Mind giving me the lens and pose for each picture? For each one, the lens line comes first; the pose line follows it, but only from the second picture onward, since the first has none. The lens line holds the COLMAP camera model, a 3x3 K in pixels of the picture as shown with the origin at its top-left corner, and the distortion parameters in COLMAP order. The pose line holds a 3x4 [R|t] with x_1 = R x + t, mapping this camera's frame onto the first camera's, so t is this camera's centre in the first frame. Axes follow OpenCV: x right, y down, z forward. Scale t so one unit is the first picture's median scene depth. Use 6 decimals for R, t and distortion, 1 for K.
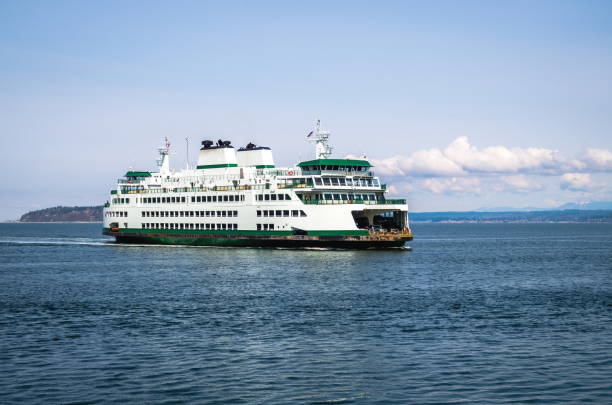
lens RADIAL K [[1106.8, 0, 306.0], [0, 1106.8, 202.5], [0, 0, 1]] dist [-0.008708, 0.060934]
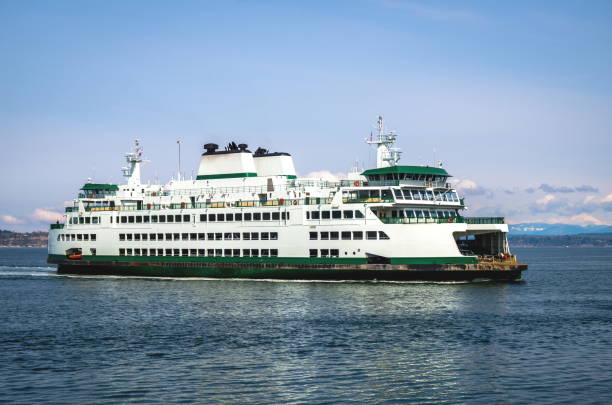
lens RADIAL K [[1106.8, 0, 306.0], [0, 1106.8, 202.5], [0, 0, 1]] dist [-0.008708, 0.060934]
pose [[0.983627, 0.004776, 0.180156, -0.174347], [-0.000648, 0.999736, -0.022968, 0.004220], [-0.180218, 0.022476, 0.983370, 0.226008]]
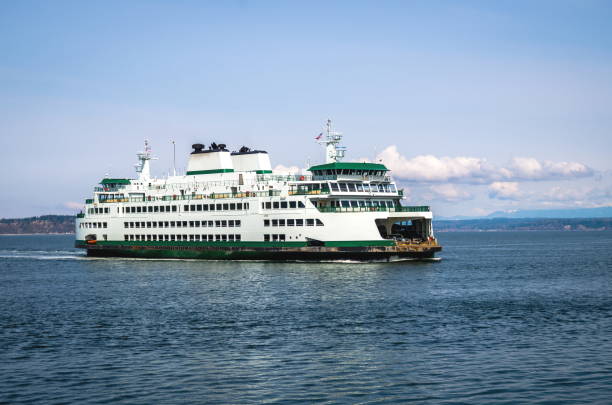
lens RADIAL K [[1106.8, 0, 306.0], [0, 1106.8, 202.5], [0, 0, 1]] dist [-0.008708, 0.060934]
pose [[0.997307, -0.006776, 0.073023, -0.071470], [0.007471, 0.999929, -0.009249, 0.001698], [-0.072955, 0.009770, 0.997287, 0.086248]]
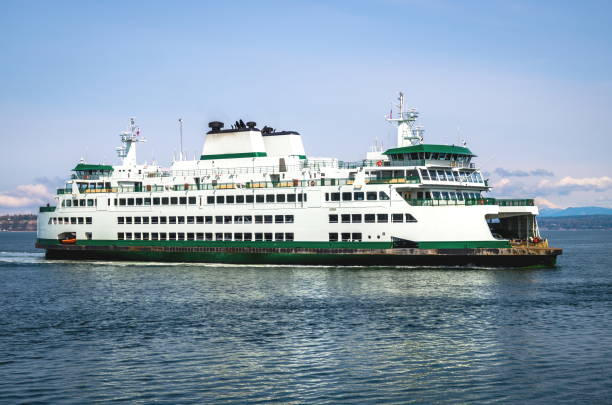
lens RADIAL K [[1106.8, 0, 306.0], [0, 1106.8, 202.5], [0, 0, 1]] dist [-0.008708, 0.060934]
pose [[0.975540, 0.001745, 0.219817, -0.205545], [0.000093, 0.999965, -0.008349, 0.005061], [-0.219824, 0.008166, 0.975505, 0.274621]]
